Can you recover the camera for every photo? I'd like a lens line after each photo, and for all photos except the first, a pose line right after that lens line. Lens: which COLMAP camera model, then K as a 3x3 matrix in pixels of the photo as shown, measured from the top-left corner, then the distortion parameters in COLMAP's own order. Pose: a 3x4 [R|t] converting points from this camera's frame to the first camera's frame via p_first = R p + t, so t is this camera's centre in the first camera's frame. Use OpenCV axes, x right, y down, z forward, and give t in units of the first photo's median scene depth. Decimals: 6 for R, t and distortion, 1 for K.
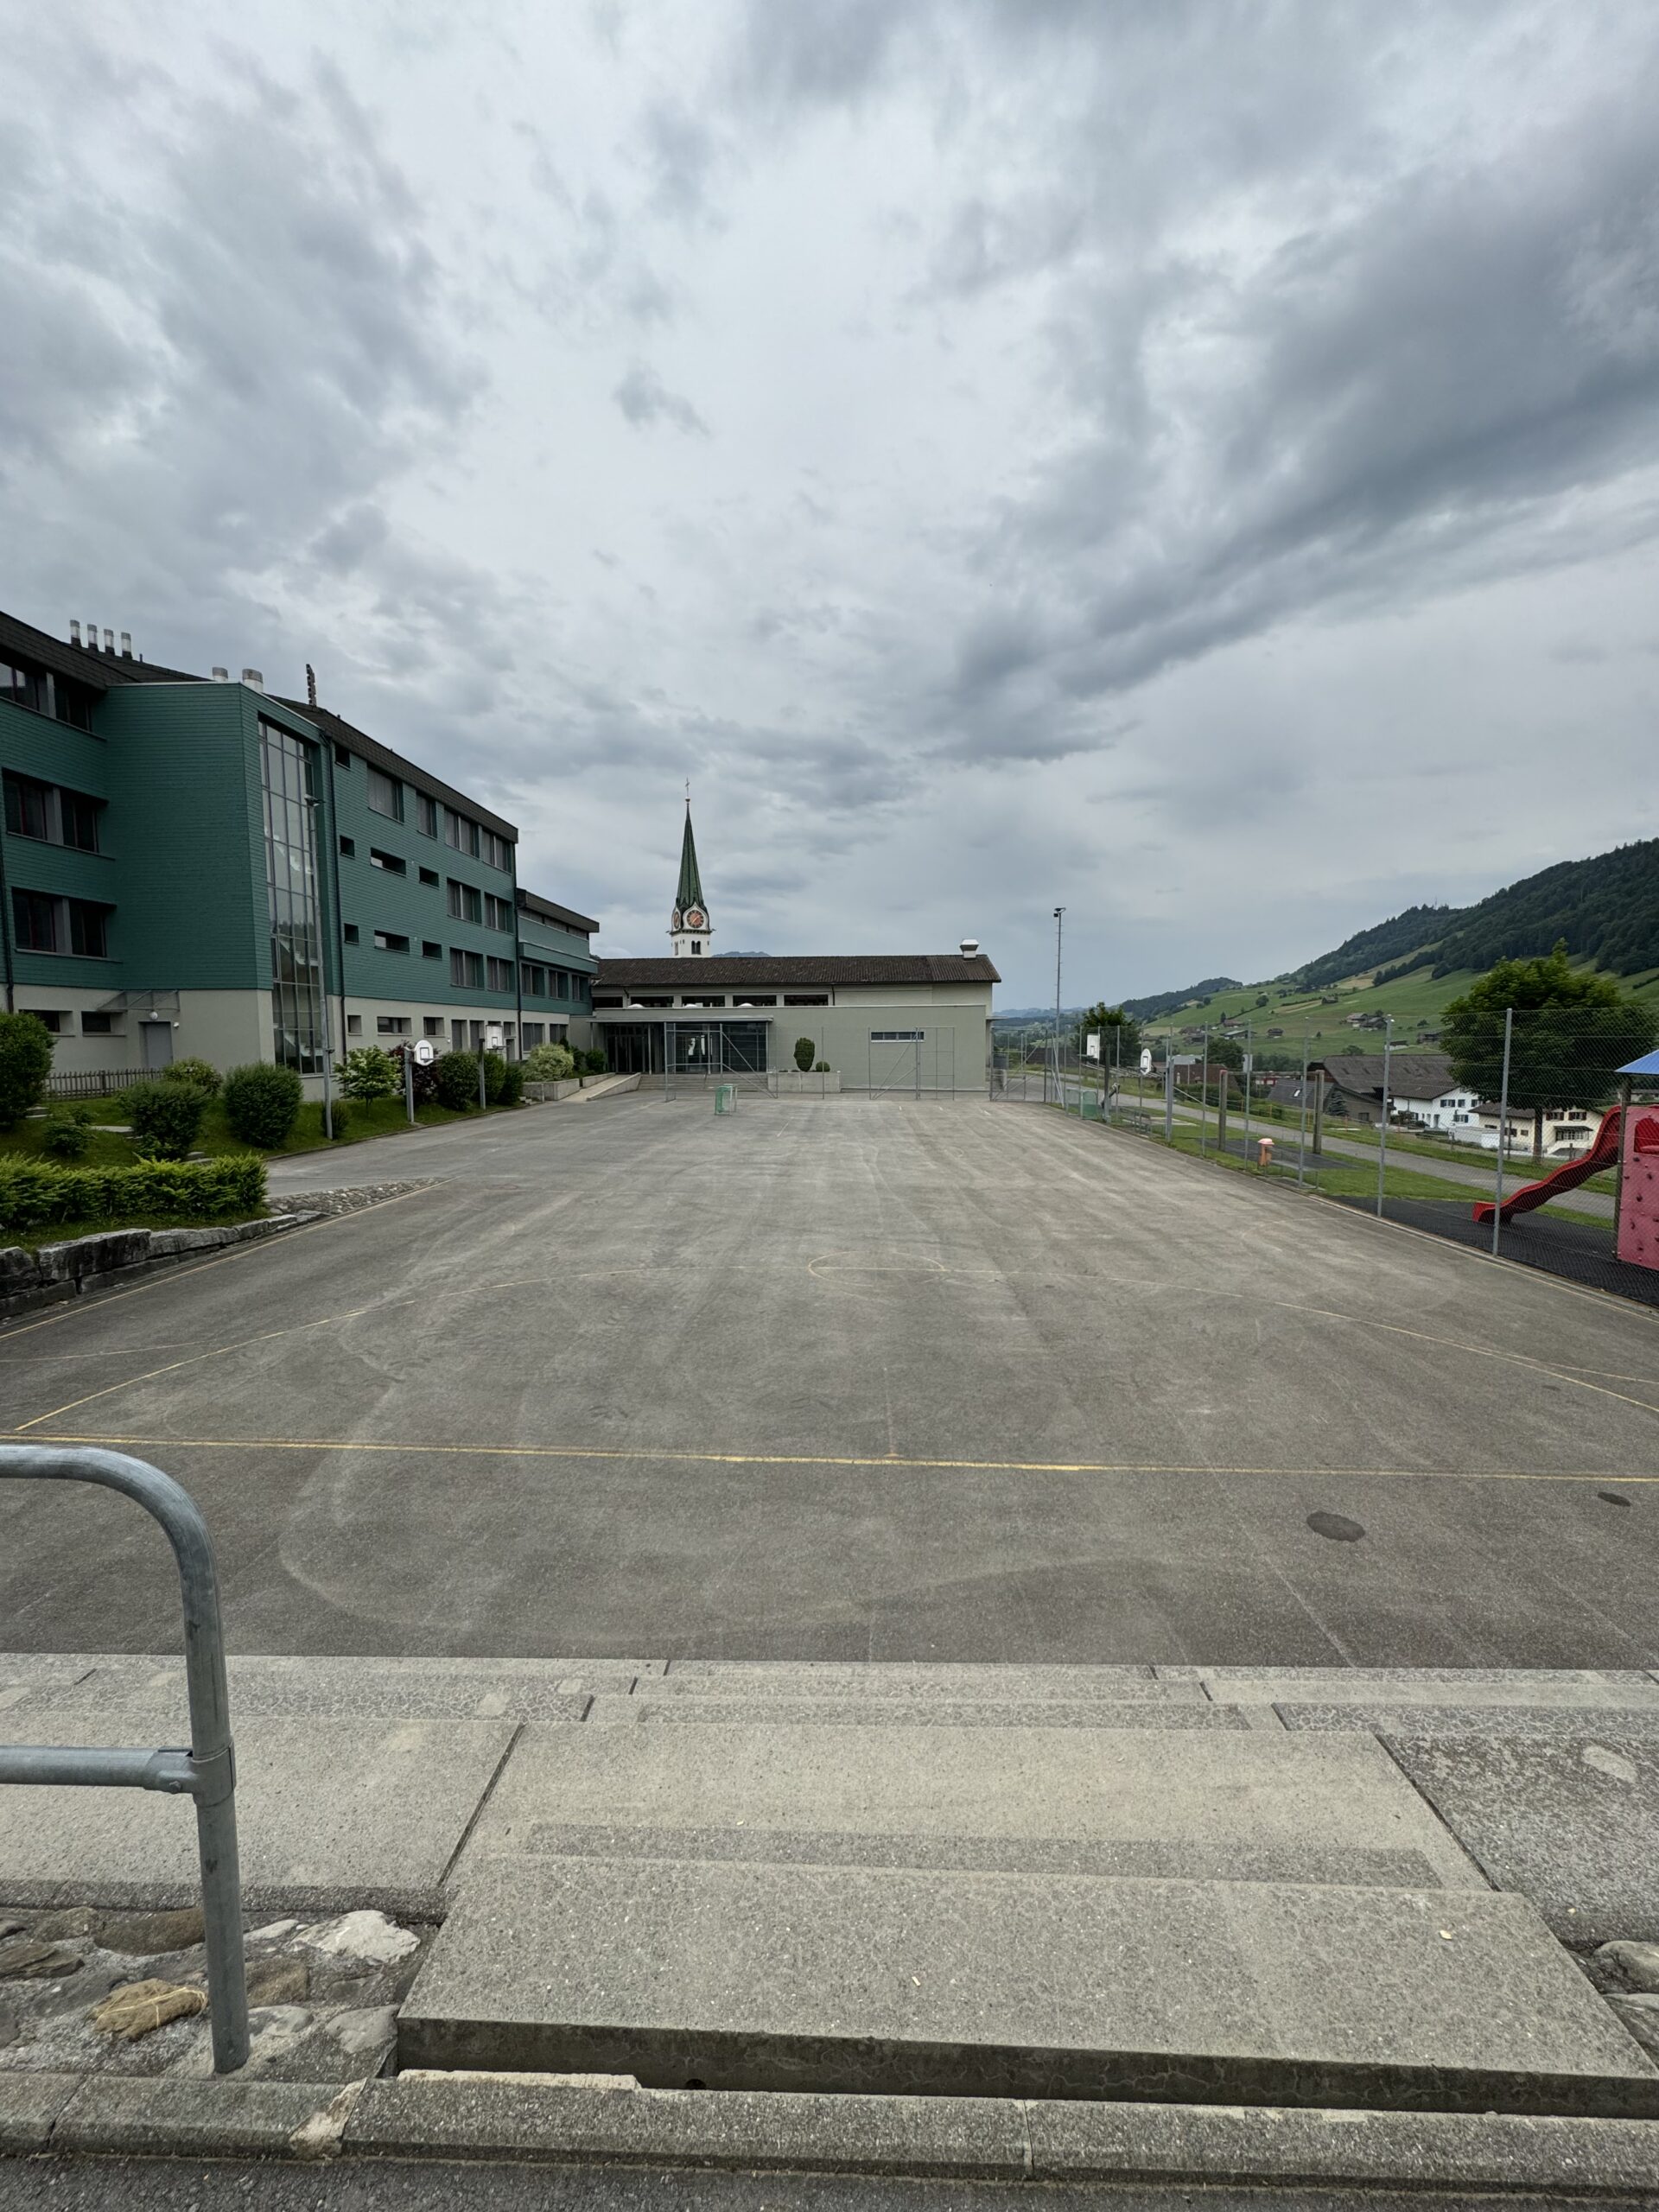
lens RADIAL K [[877.4, 0, 832.5], [0, 877.4, 1098.6], [0, 0, 1]] dist [-0.006471, 0.000363]
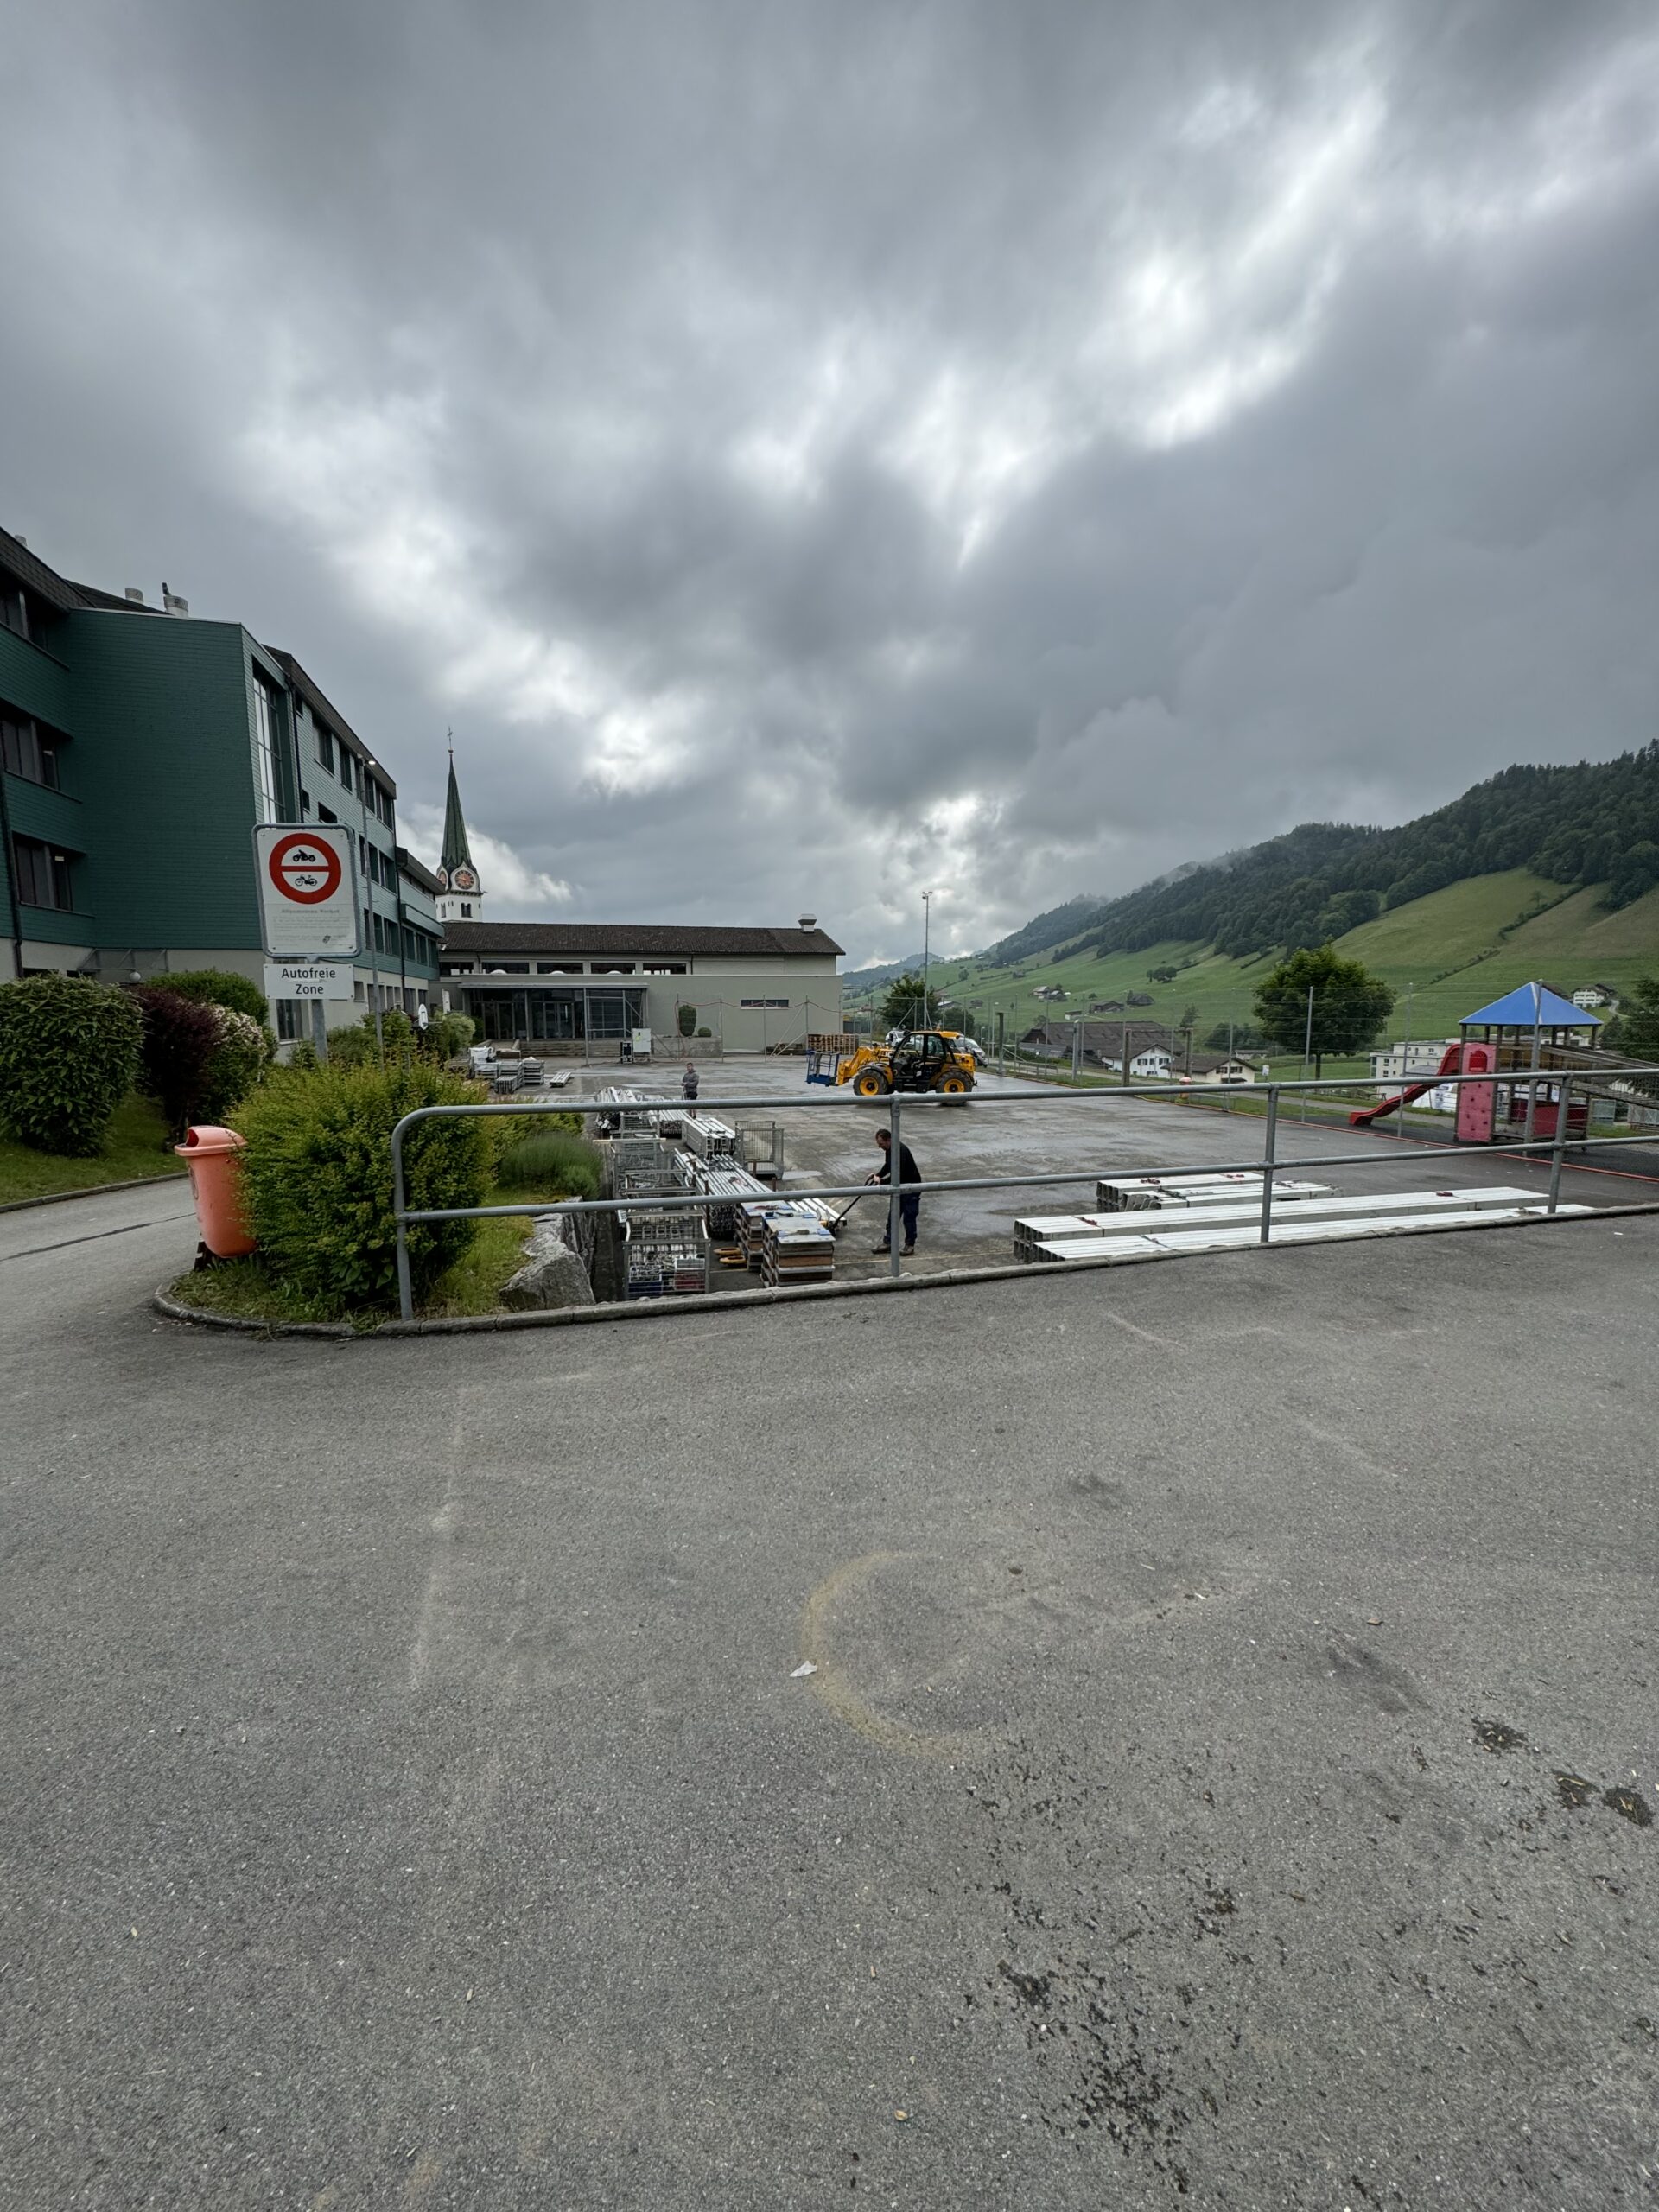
lens RADIAL K [[877.4, 0, 832.5], [0, 877.4, 1098.6], [0, 0, 1]] dist [-0.006471, 0.000363]
pose [[0.951170, -0.030203, 0.307188, -0.154269], [0.019932, 0.999134, 0.036518, 0.006517], [-0.308025, -0.028612, 0.950948, -0.045508]]
